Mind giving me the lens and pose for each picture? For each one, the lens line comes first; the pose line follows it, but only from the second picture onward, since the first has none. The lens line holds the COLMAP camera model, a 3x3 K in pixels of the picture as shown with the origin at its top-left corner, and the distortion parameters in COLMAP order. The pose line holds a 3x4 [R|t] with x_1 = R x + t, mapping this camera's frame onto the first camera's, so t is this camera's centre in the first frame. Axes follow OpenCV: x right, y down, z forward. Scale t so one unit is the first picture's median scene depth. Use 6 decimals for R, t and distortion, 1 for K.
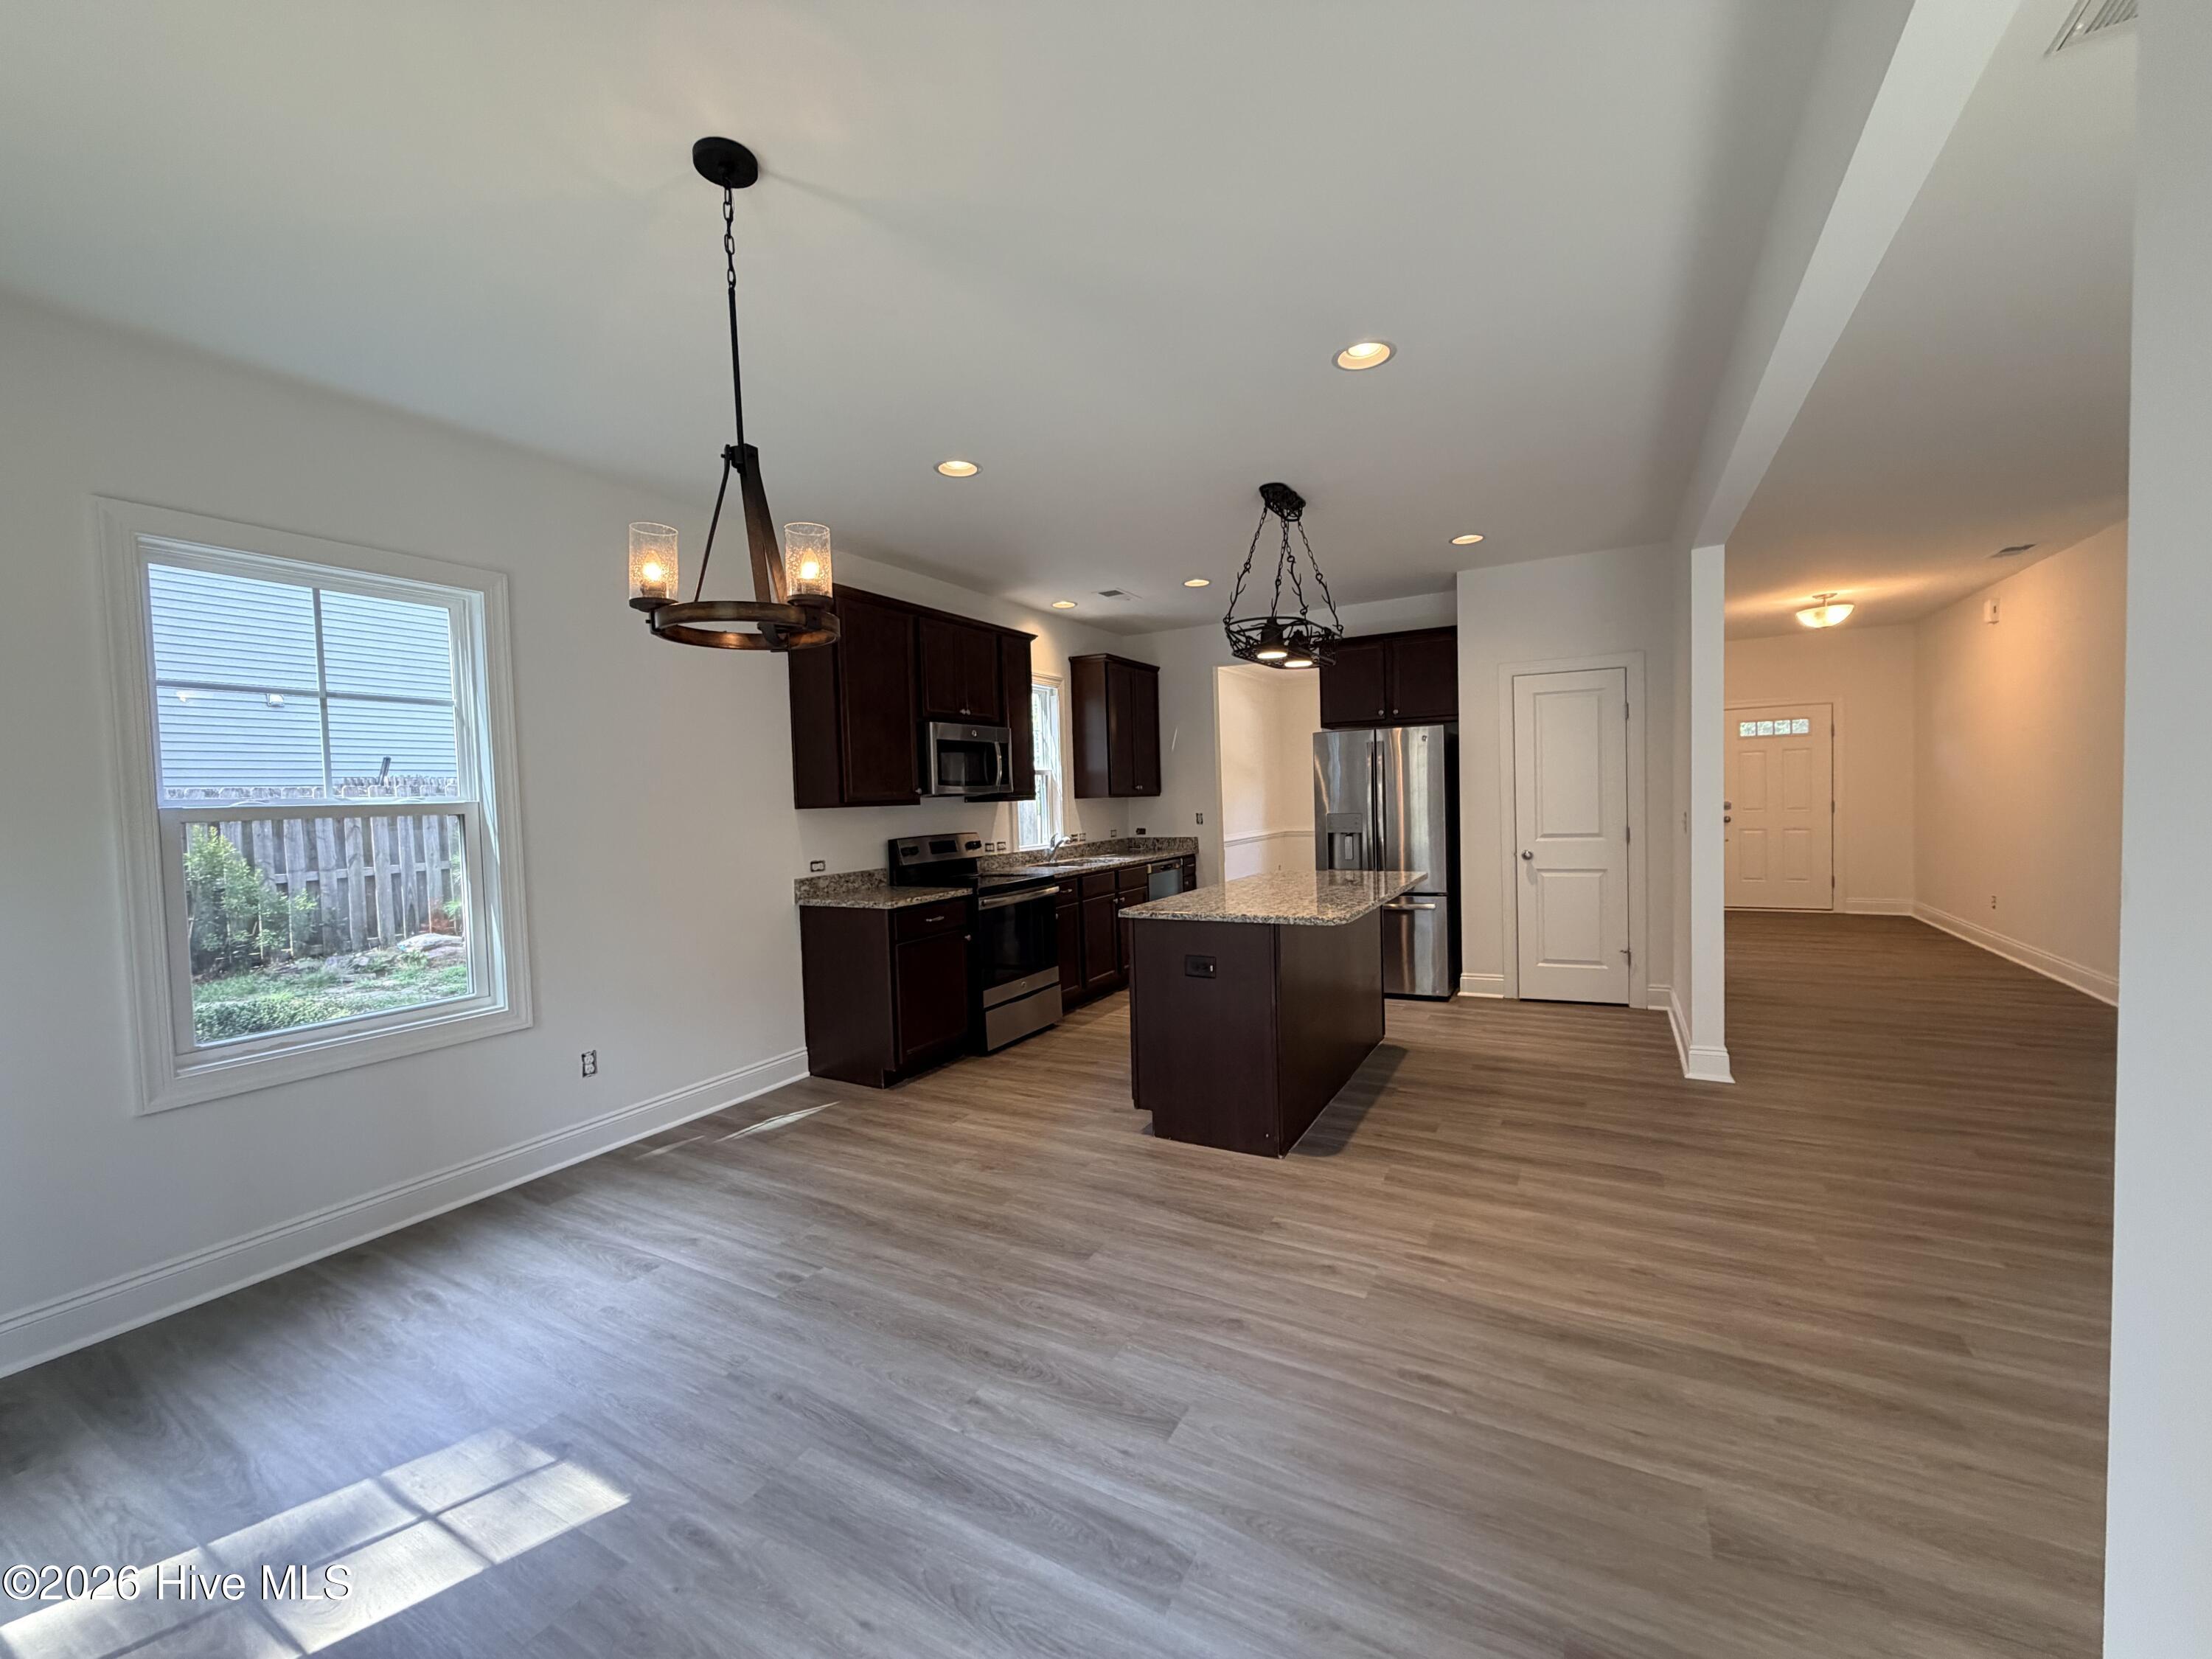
lens RADIAL K [[880.9, 0, 1101.4], [0, 880.9, 833.7], [0, 0, 1]] dist [0.000390, -0.000115]
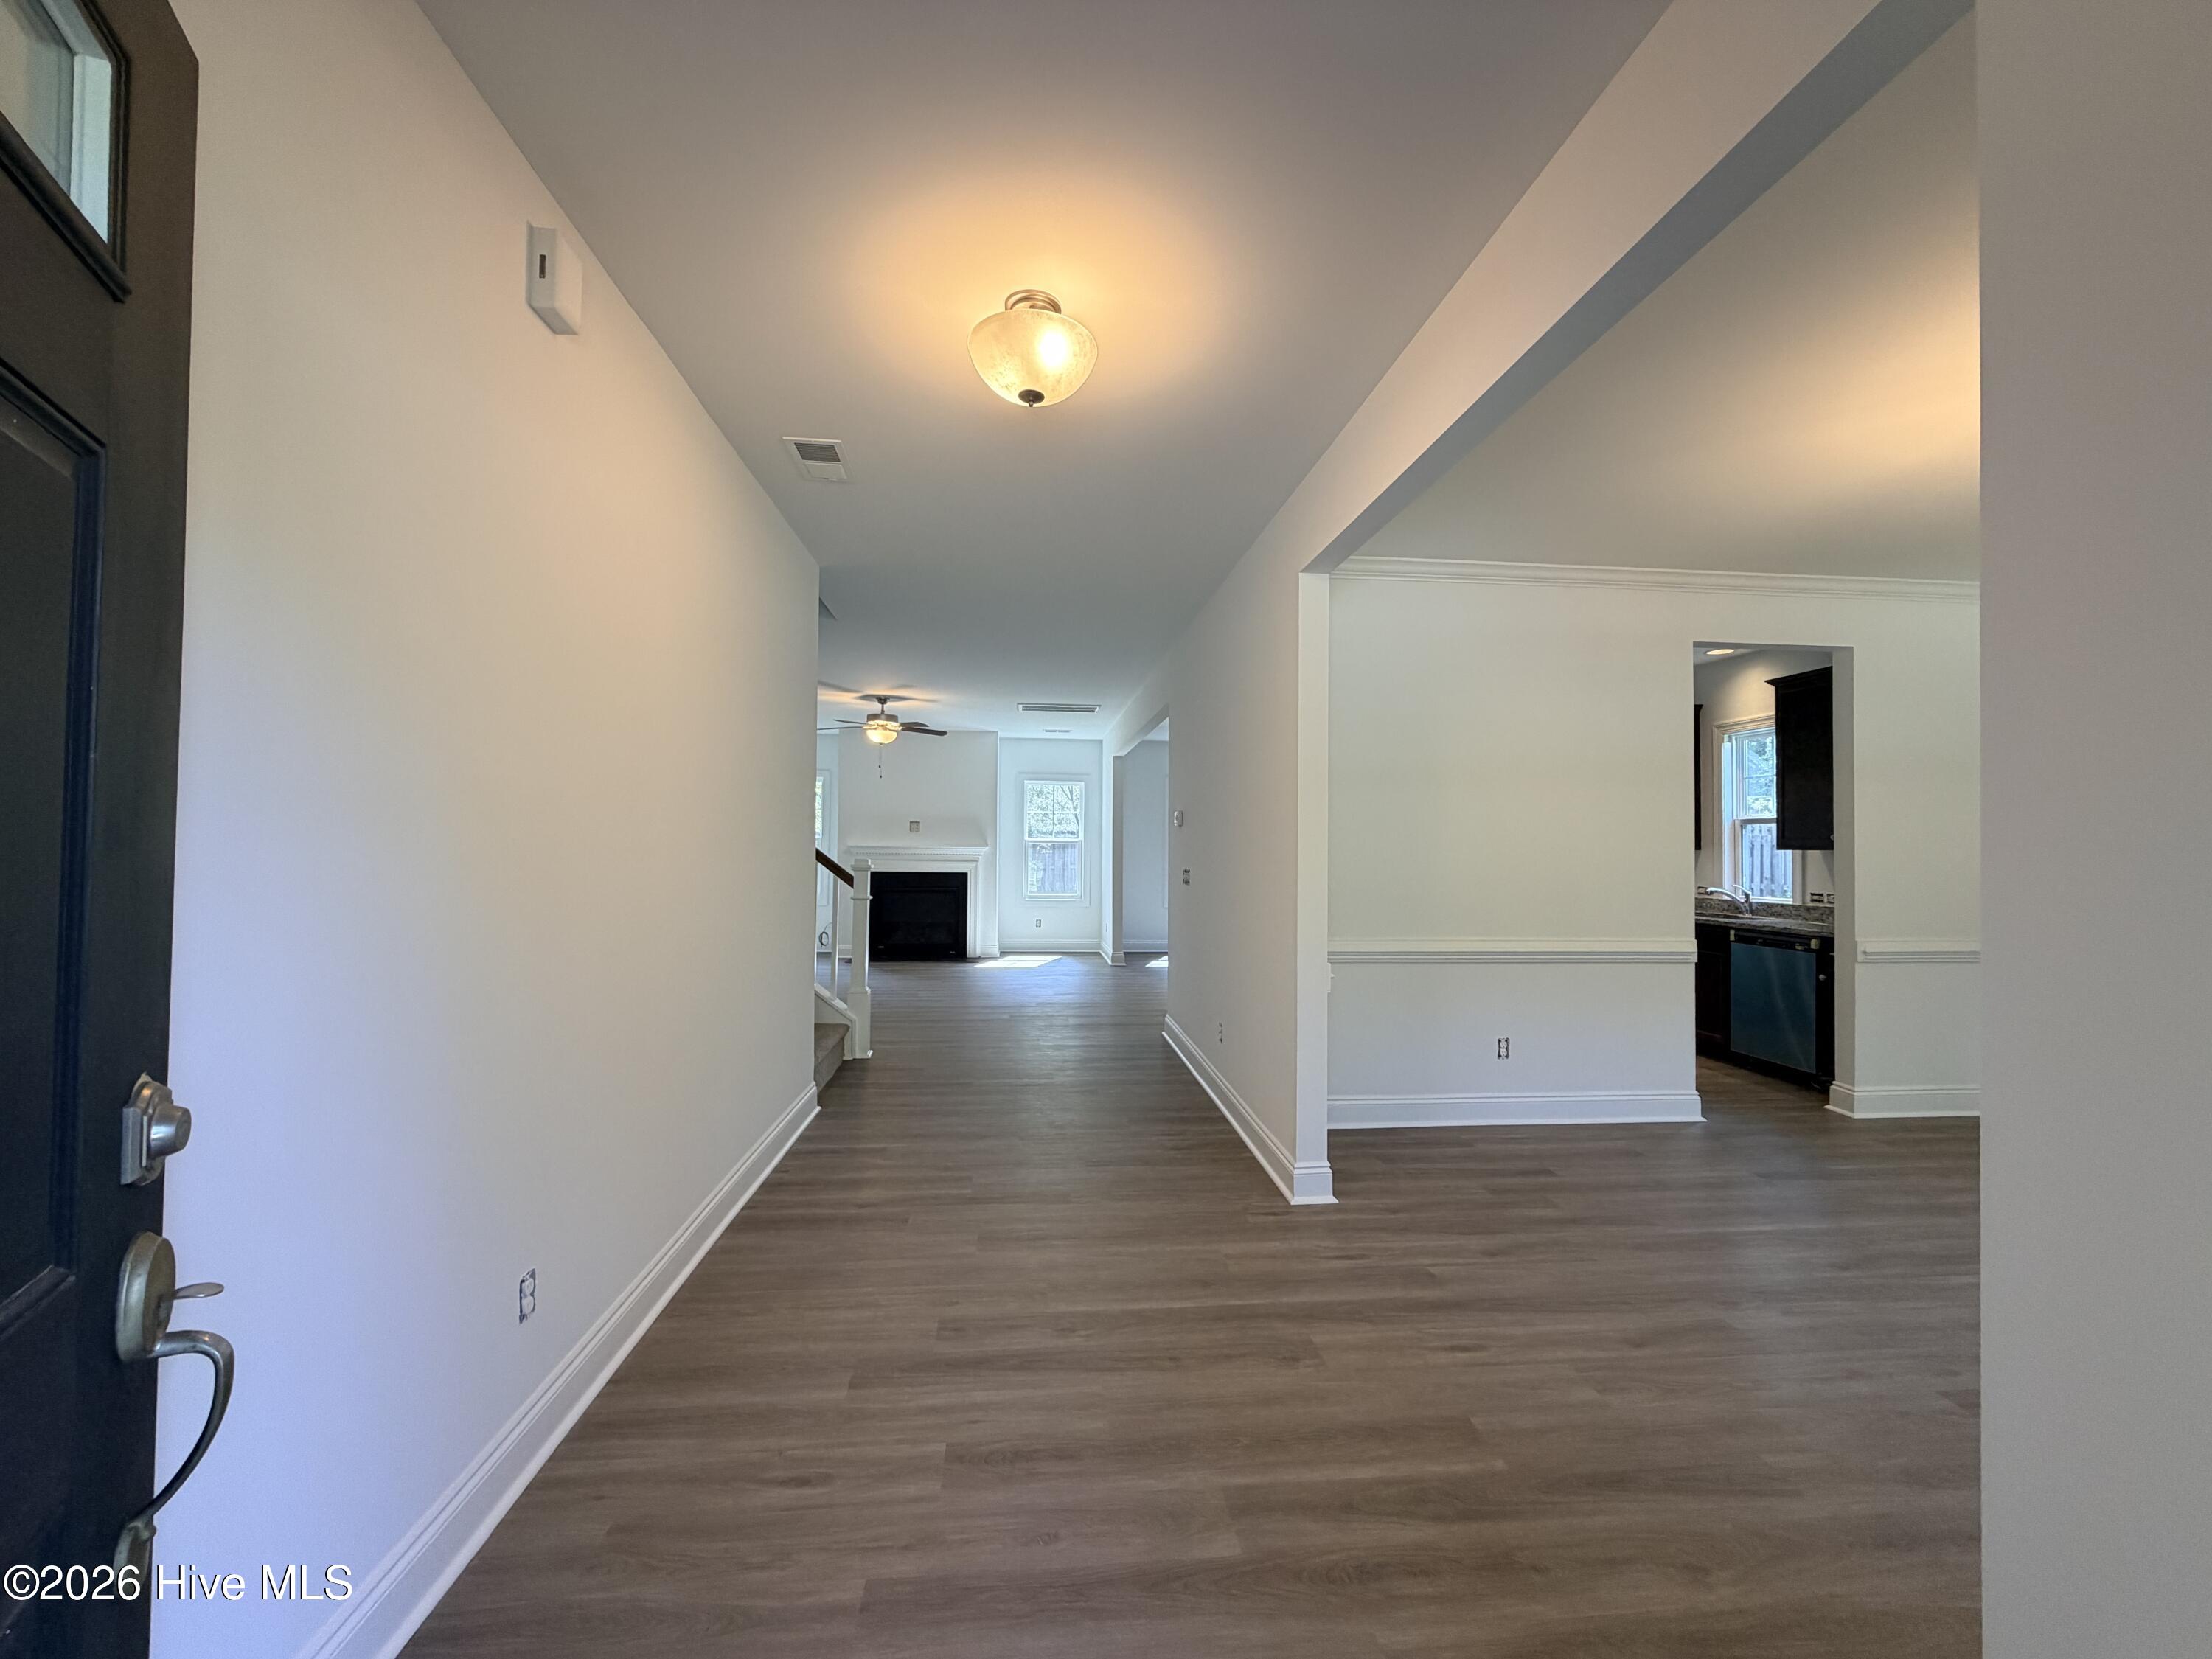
lens RADIAL K [[880.9, 0, 1101.4], [0, 880.9, 833.7], [0, 0, 1]] dist [0.000390, -0.000115]
pose [[-0.820573, 0.015522, -0.571331, 1.719334], [-0.006678, 0.999303, 0.036740, -0.140336], [0.571503, 0.033963, -0.819897, 2.239937]]
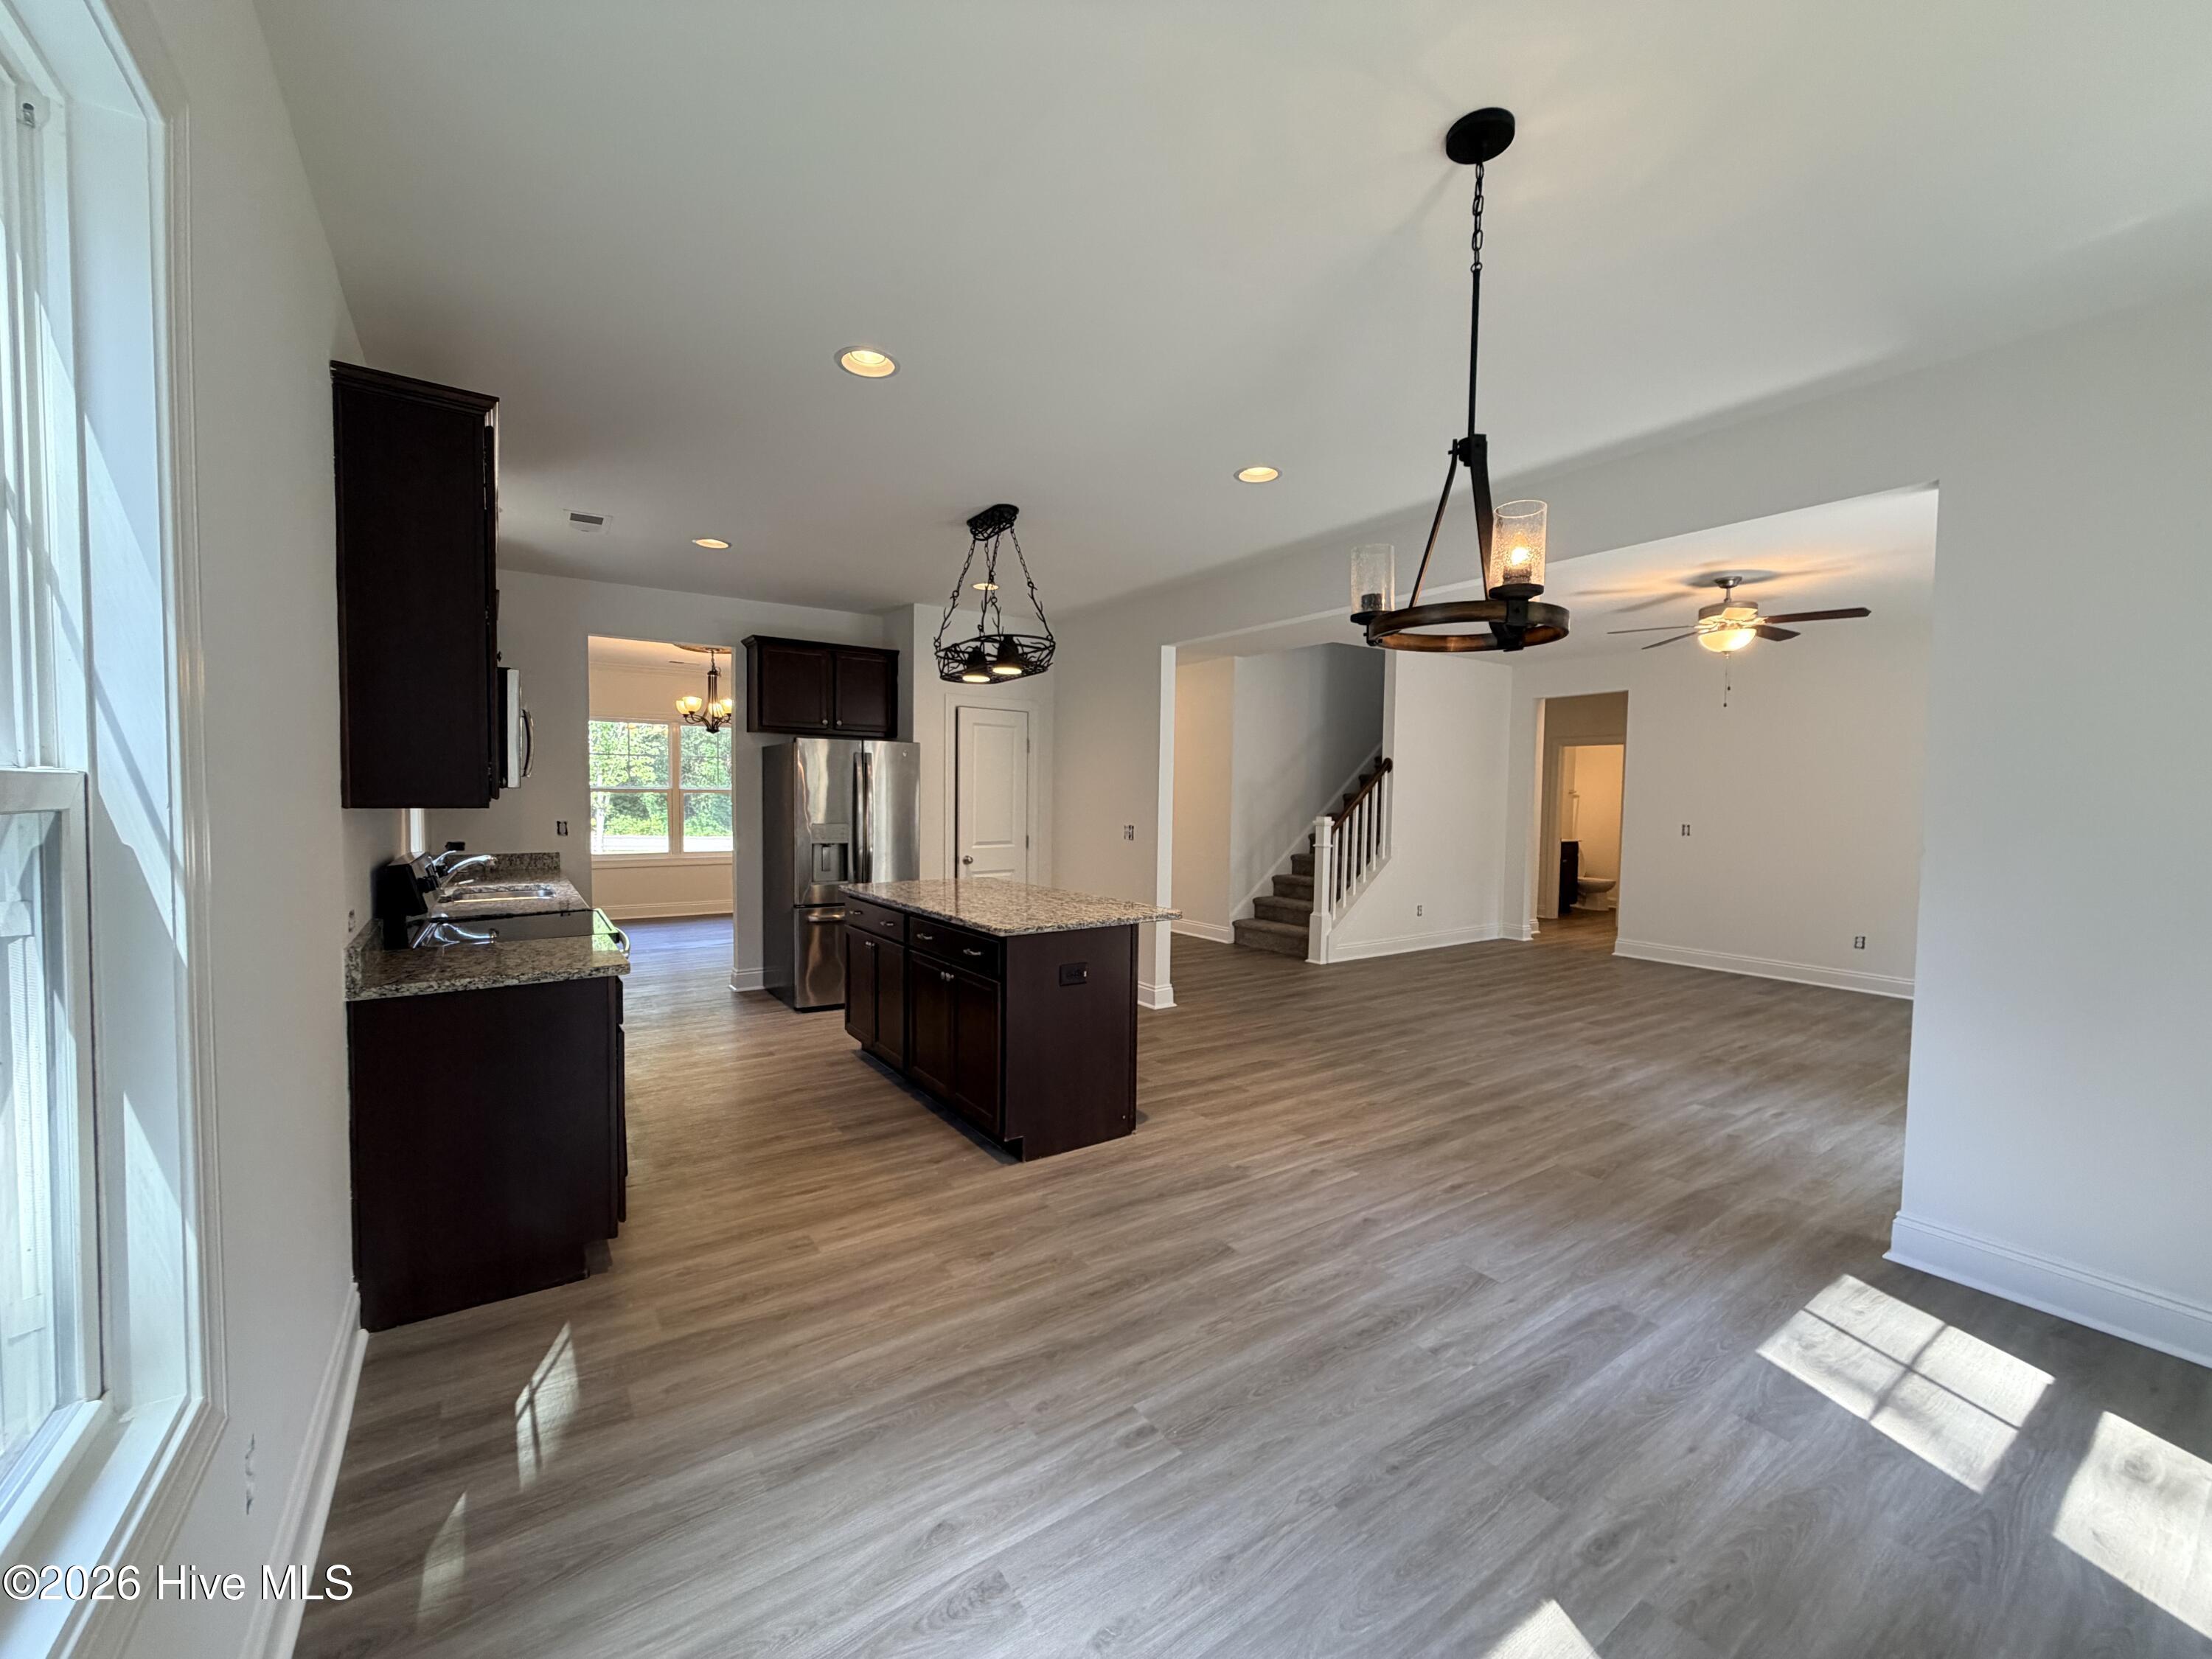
lens RADIAL K [[873.4, 0, 1100.7], [0, 873.4, 863.3], [0, 0, 1]] dist [0.001091, 0.000077]
pose [[0.441532, -0.033580, 0.896617, -0.673700], [0.010886, 0.999426, 0.032070, -0.010742], [-0.897179, -0.004399, 0.441645, 0.456488]]
